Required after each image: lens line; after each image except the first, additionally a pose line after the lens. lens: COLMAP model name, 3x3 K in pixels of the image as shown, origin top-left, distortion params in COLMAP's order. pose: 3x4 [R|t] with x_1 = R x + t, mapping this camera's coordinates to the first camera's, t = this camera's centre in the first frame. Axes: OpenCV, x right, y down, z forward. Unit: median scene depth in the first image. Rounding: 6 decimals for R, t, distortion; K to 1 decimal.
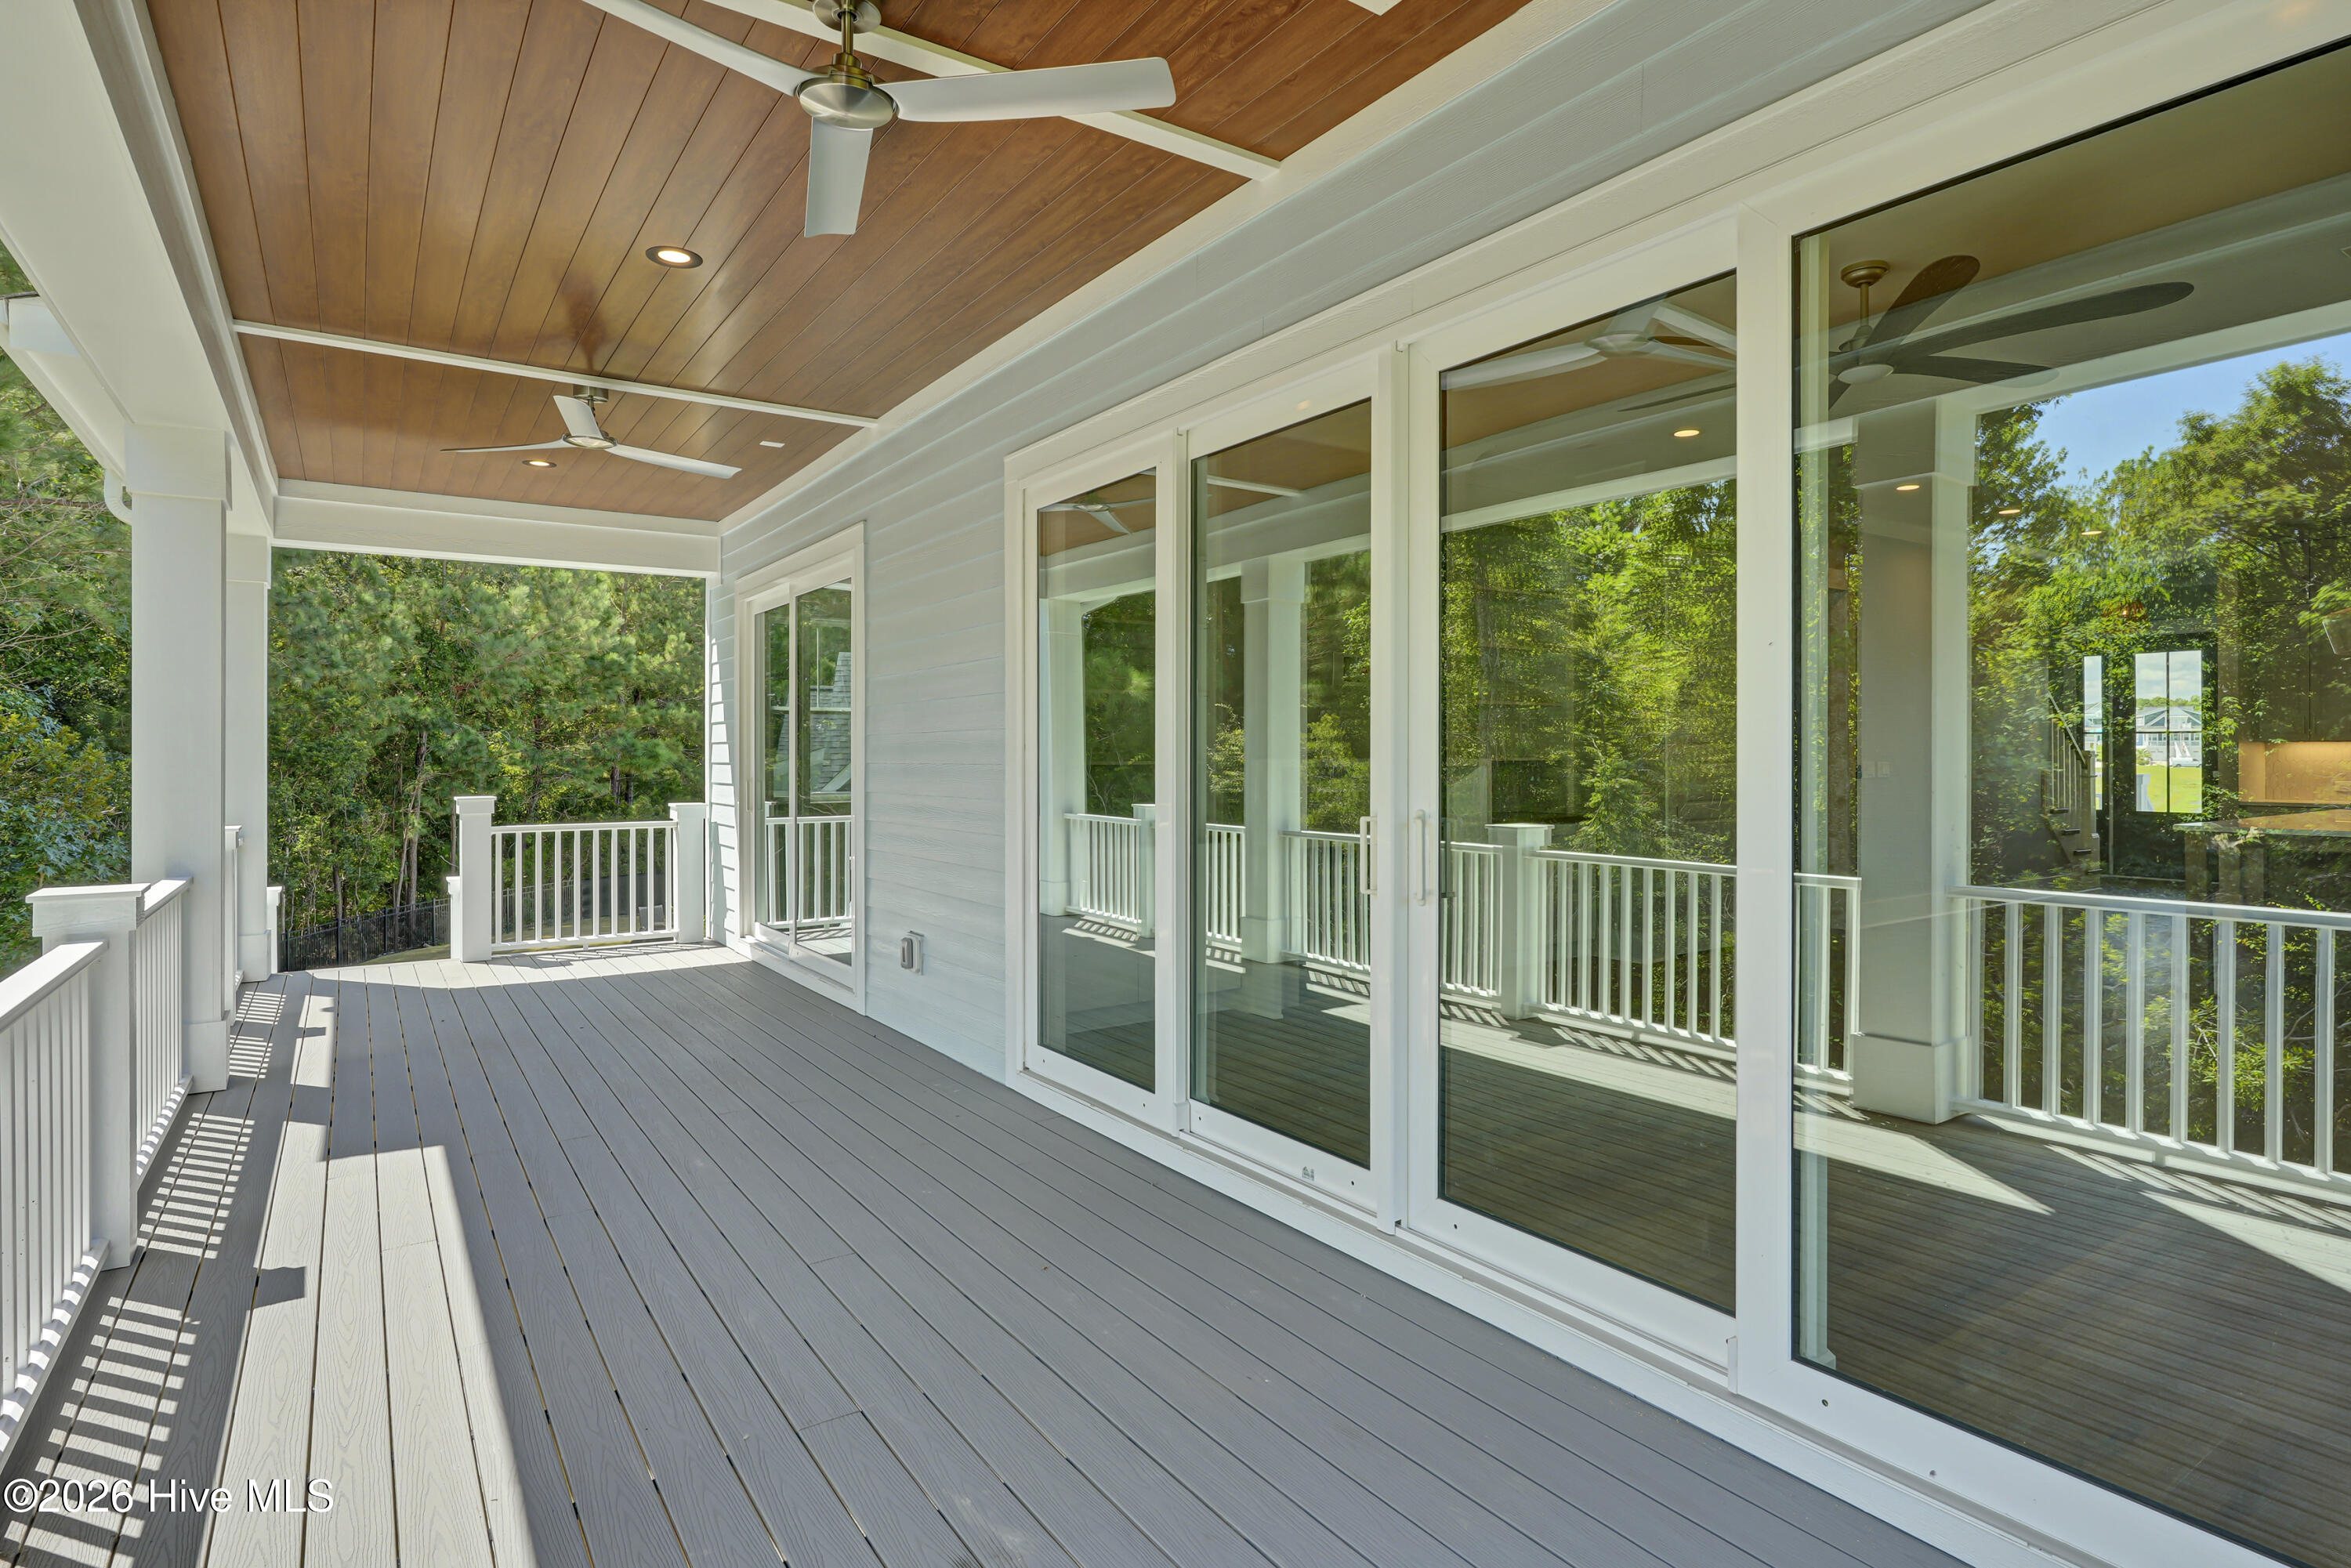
lens RADIAL K [[1205.8, 0, 1160.7], [0, 1205.8, 783.7], [0, 0, 1]] dist [0.005352, 0.000818]
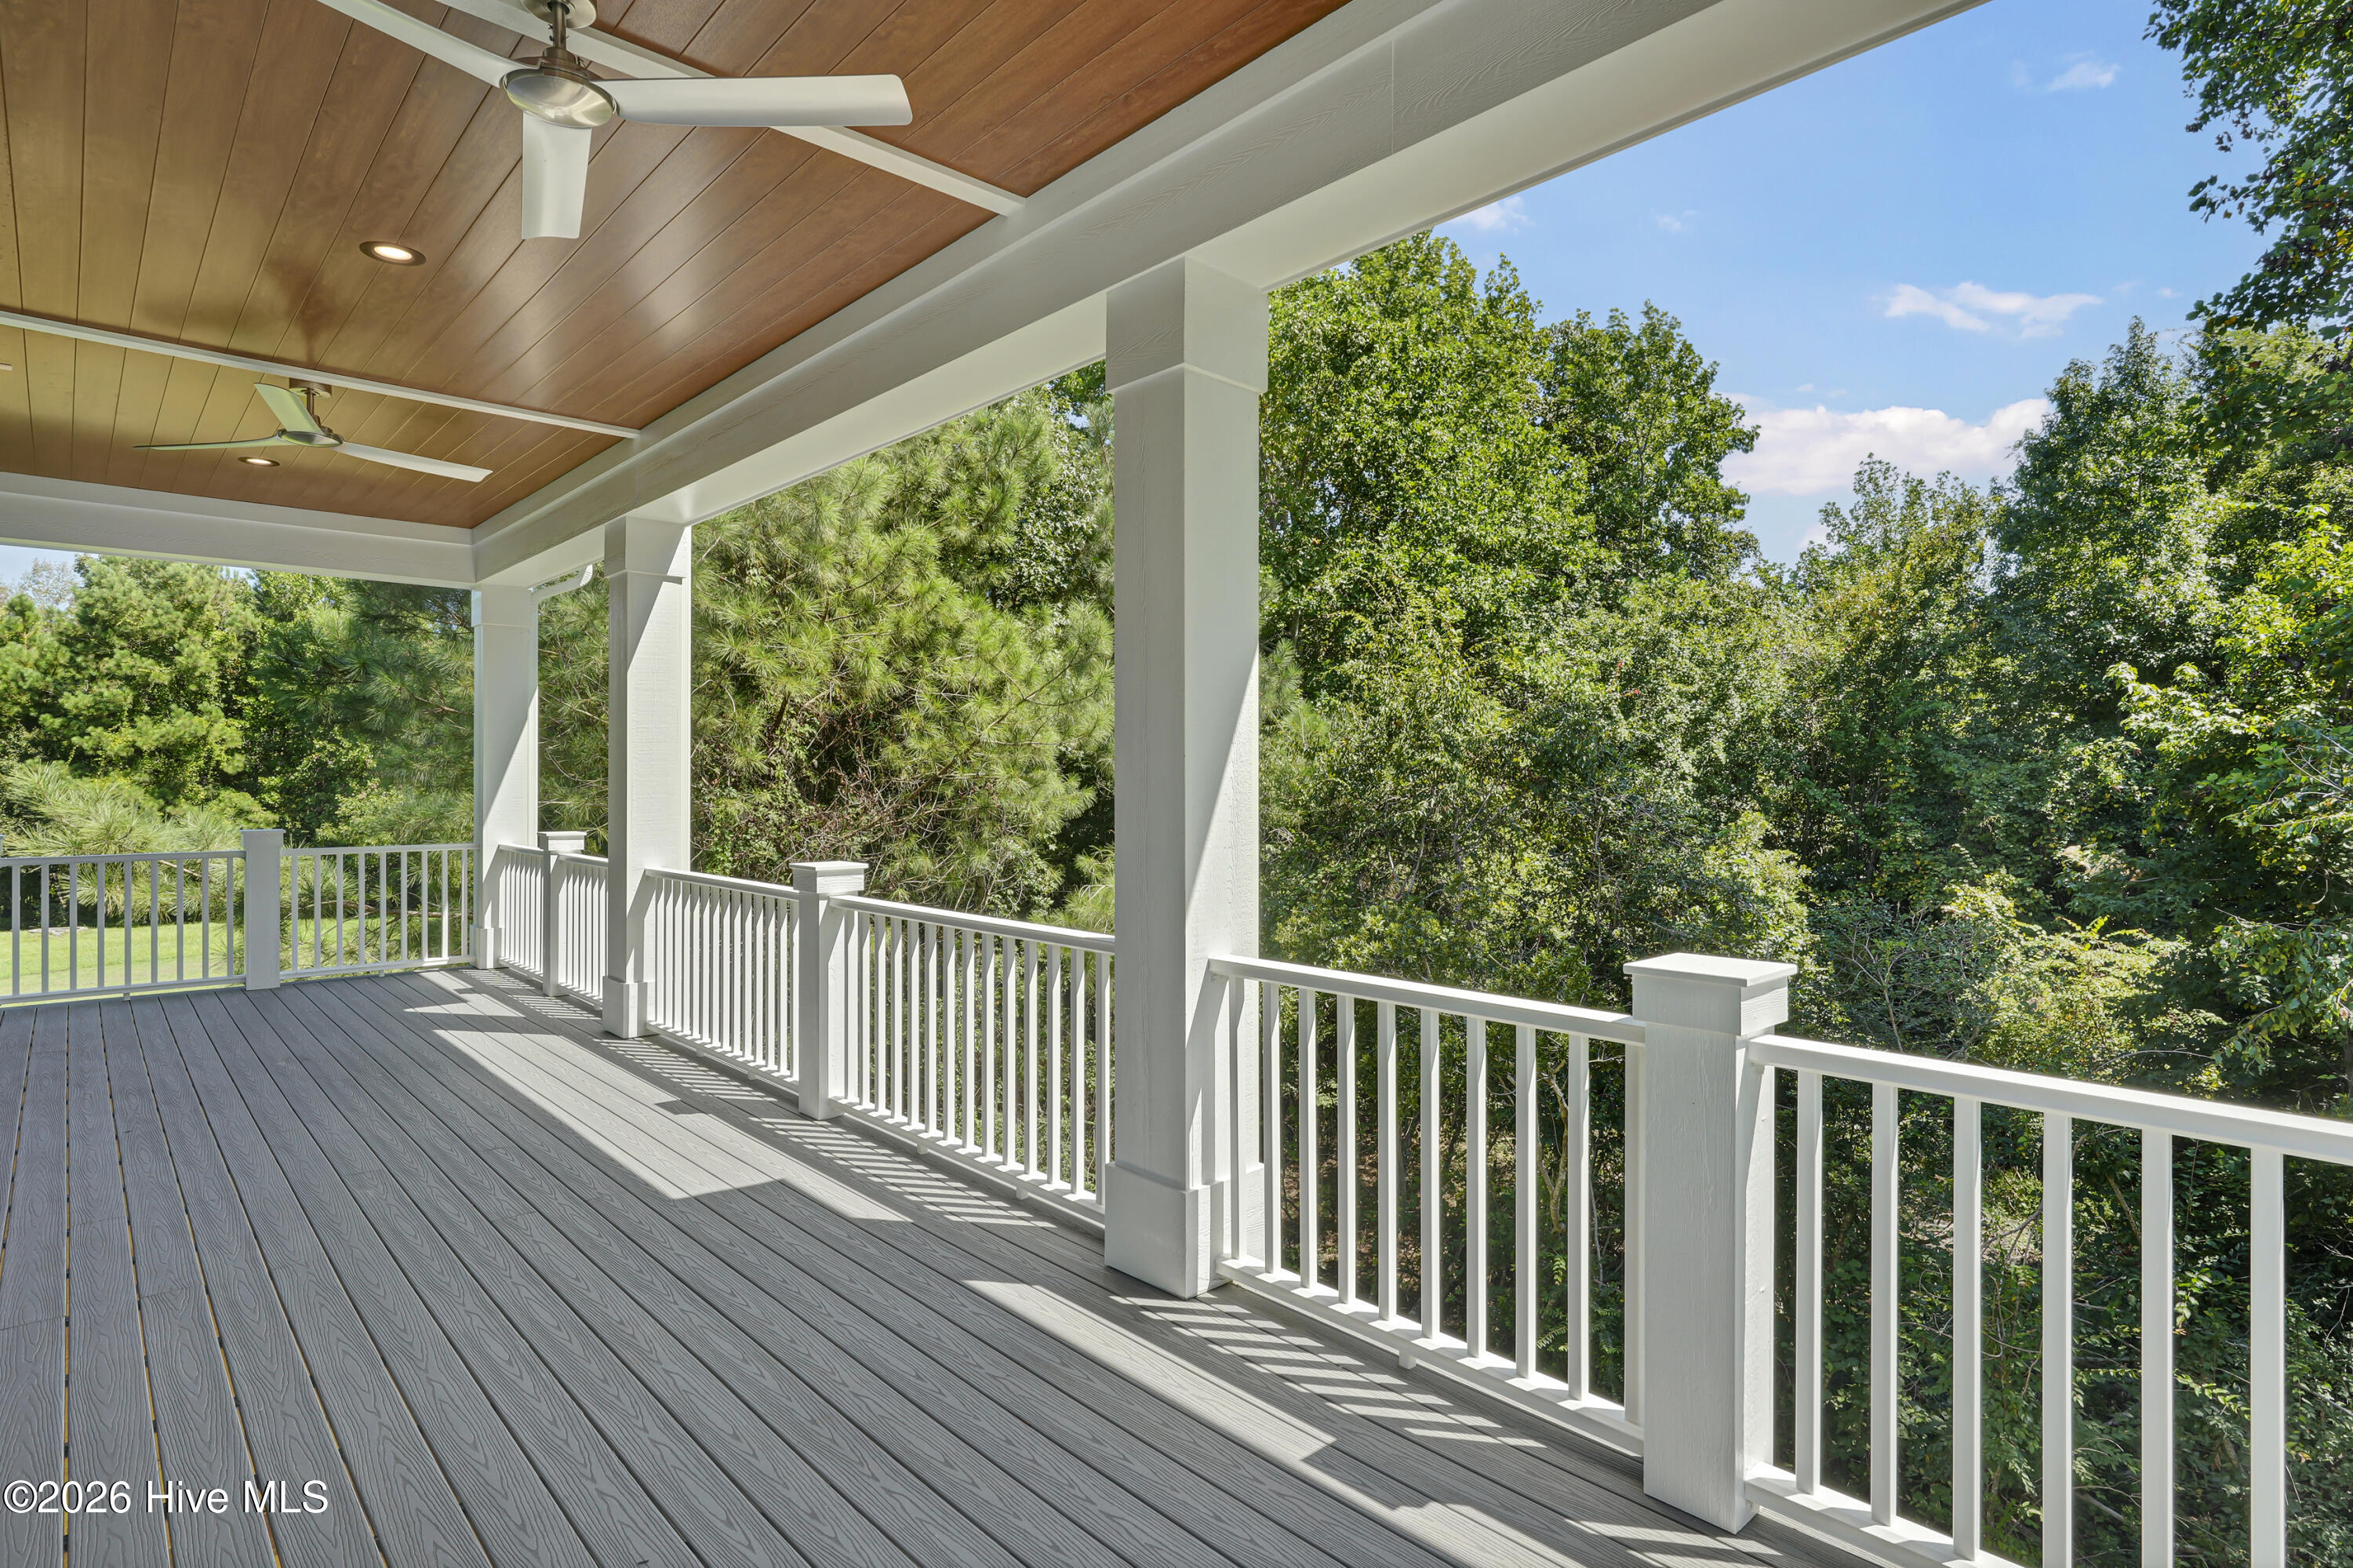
lens RADIAL K [[1206.9, 0, 1160.4], [0, 1206.9, 776.7], [0, 0, 1]] dist [0.005352, 0.000818]
pose [[-0.989610, 0.009076, -0.143493, -0.859743], [0.007085, 0.999872, 0.014377, -0.031385], [0.143605, 0.013211, -0.989547, 2.018779]]
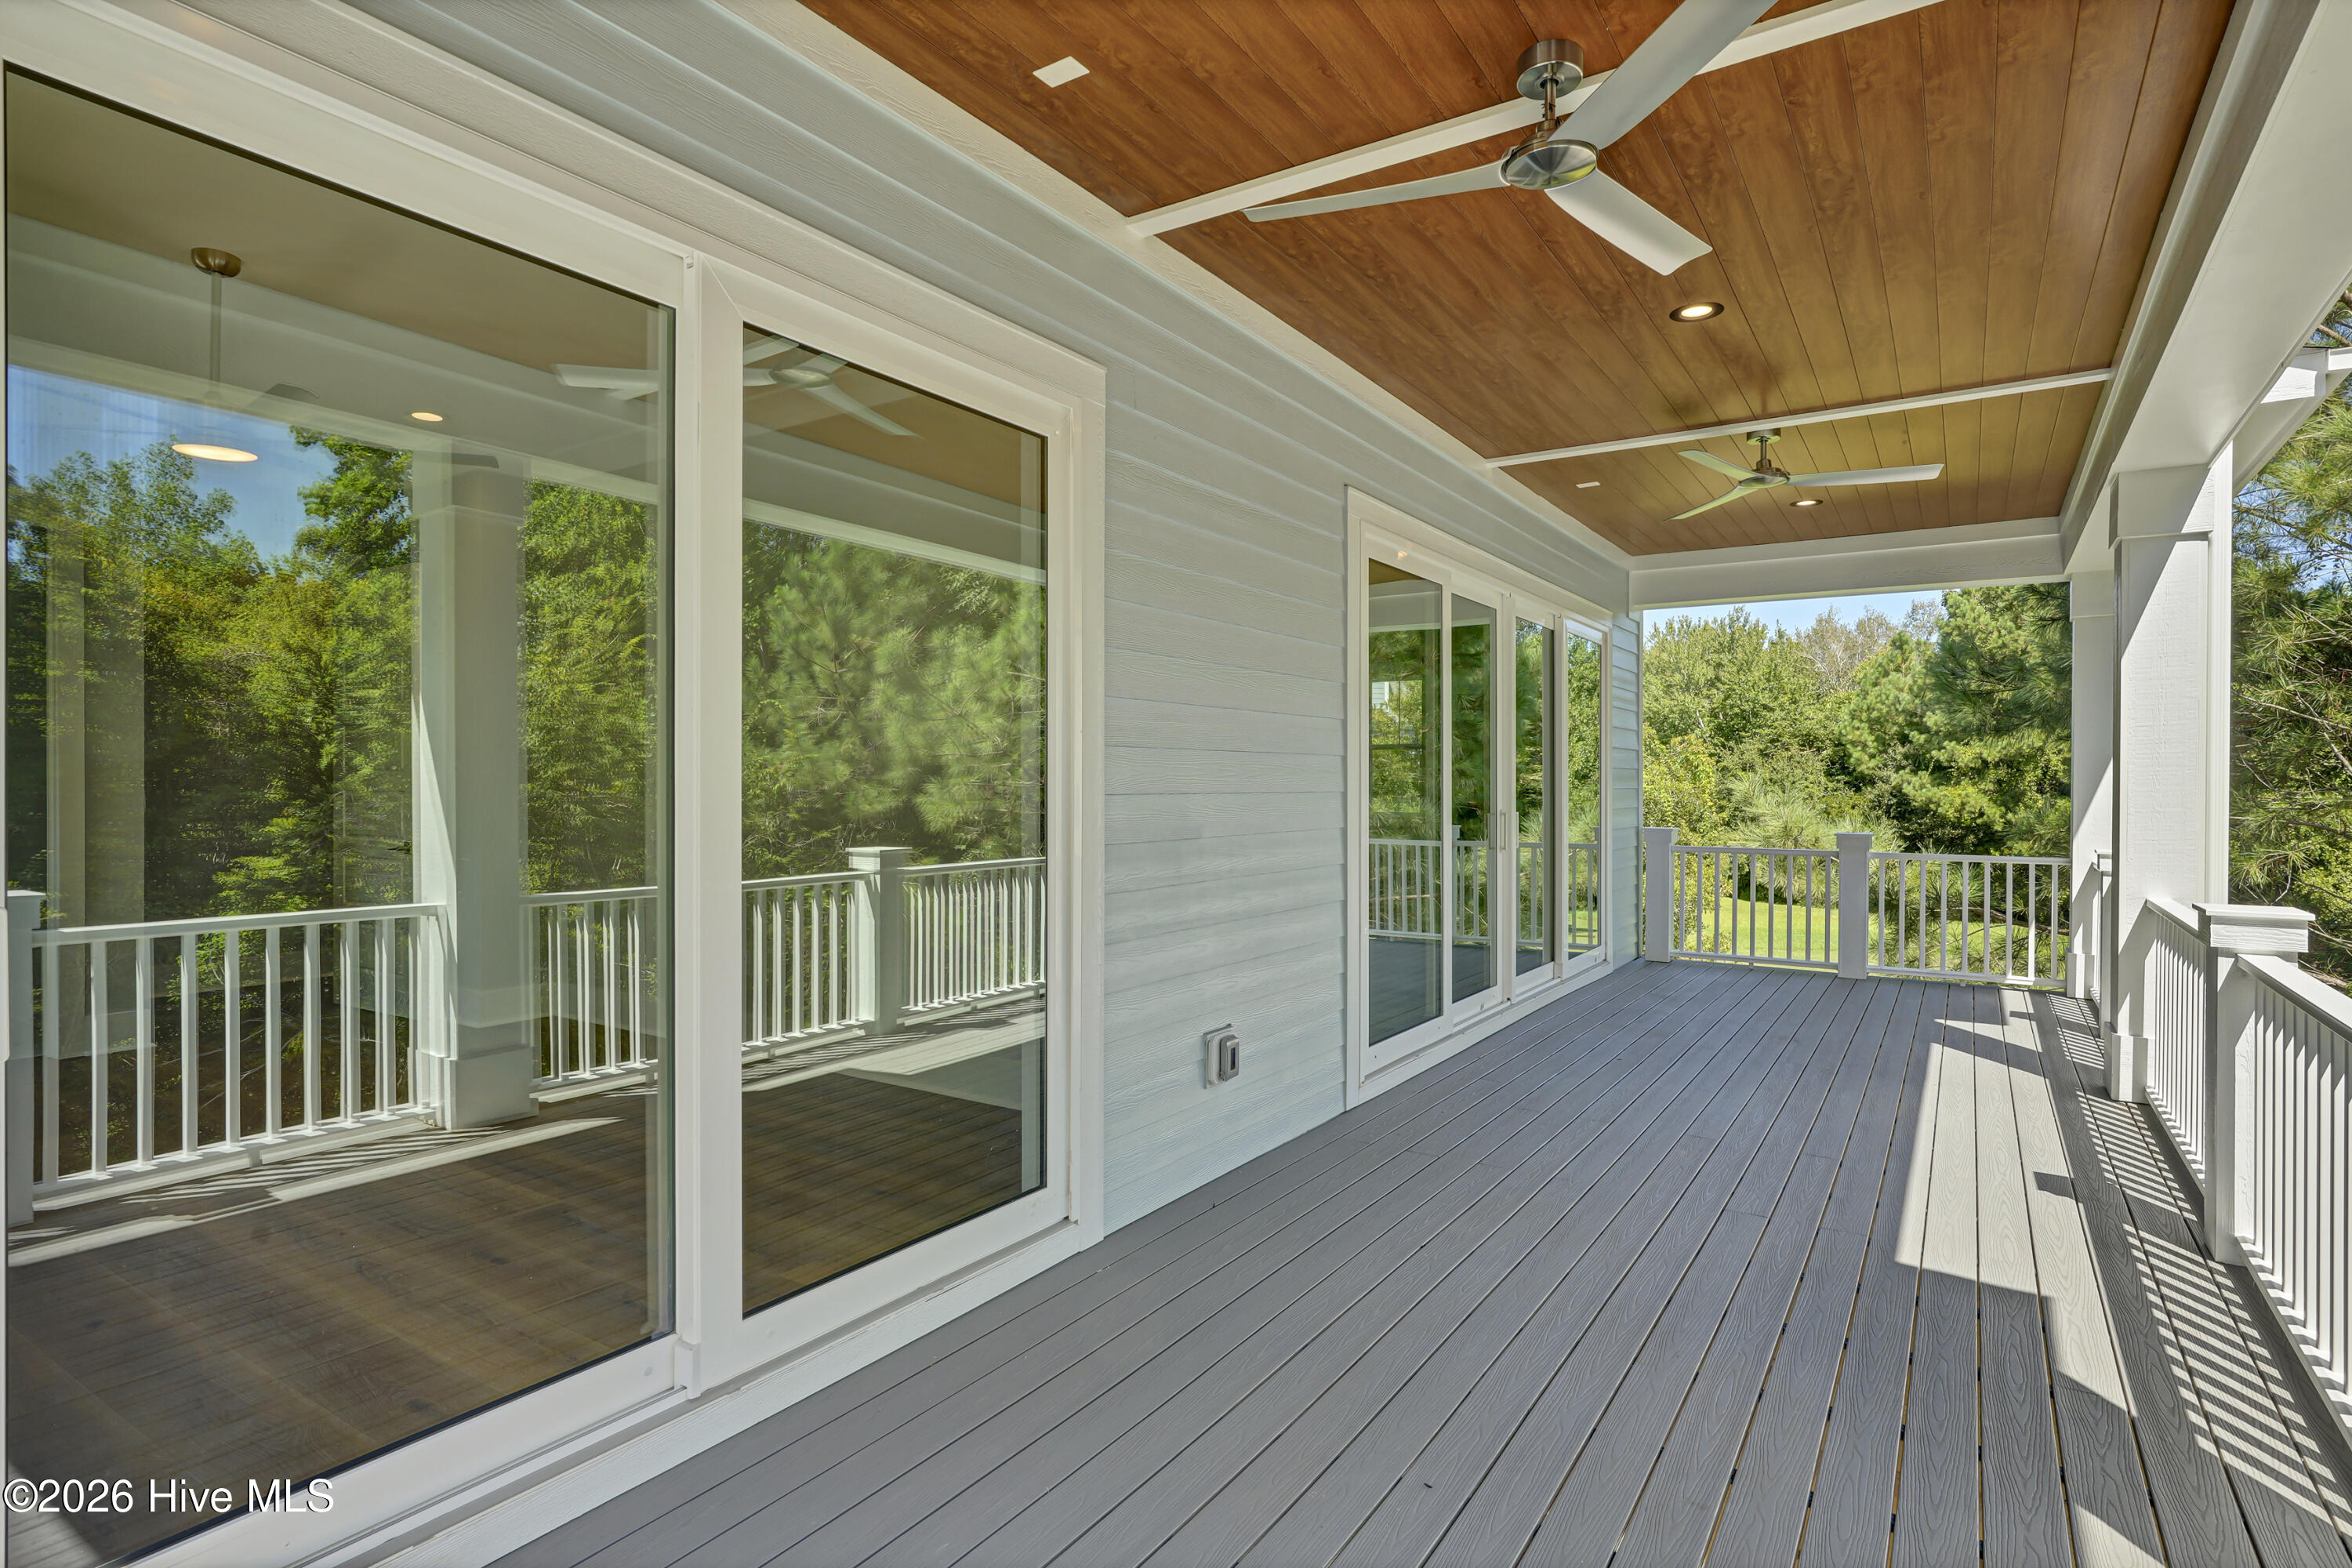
lens RADIAL K [[1206.4, 0, 1184.4], [0, 1206.4, 774.3], [0, 0, 1]] dist [0.005352, 0.000818]
pose [[-0.393382, 0.011758, 0.919300, -1.194428], [0.009824, 0.999915, -0.008585, -0.024542], [-0.919322, 0.005654, -0.393464, 1.814230]]
